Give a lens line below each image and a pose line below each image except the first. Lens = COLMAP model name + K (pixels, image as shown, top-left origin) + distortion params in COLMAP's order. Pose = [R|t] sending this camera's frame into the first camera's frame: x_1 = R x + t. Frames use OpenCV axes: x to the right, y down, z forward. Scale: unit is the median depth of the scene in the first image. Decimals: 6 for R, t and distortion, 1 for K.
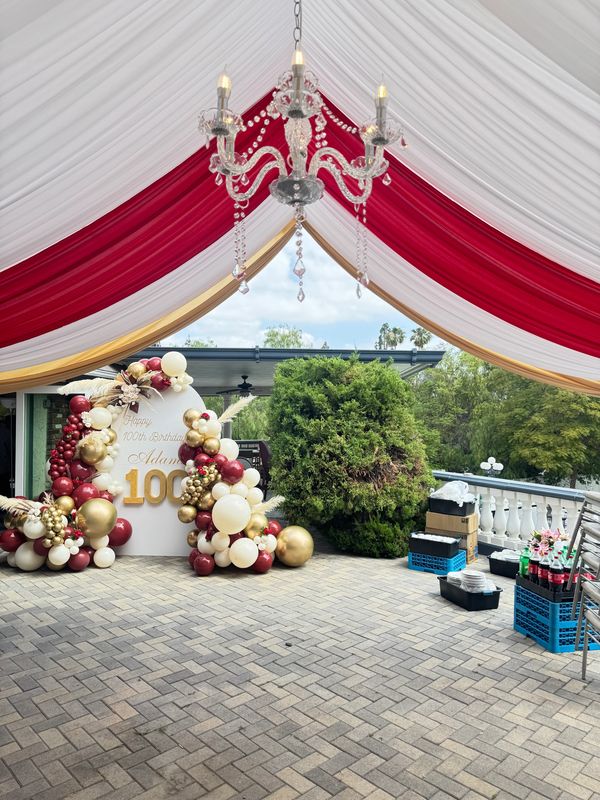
lens RADIAL K [[564.1, 0, 293.8], [0, 564.1, 398.2], [0, 0, 1]] dist [0.059667, -0.080461]
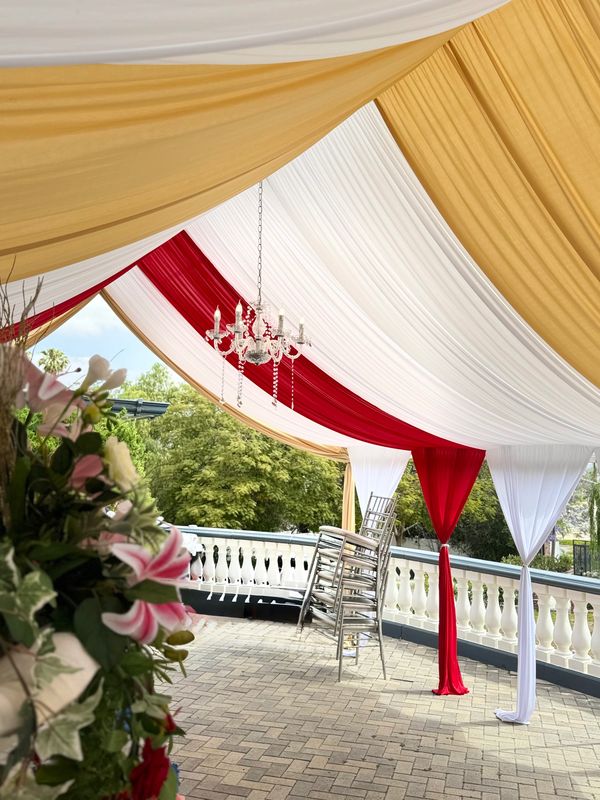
lens RADIAL K [[742.2, 0, 300.4], [0, 742.2, 395.1], [0, 0, 1]] dist [0.124091, -0.256873]
pose [[0.848880, 0.068070, 0.524184, -0.071950], [-0.034213, 0.996670, -0.074021, -0.003001], [-0.527477, 0.044901, 0.848382, -0.075189]]
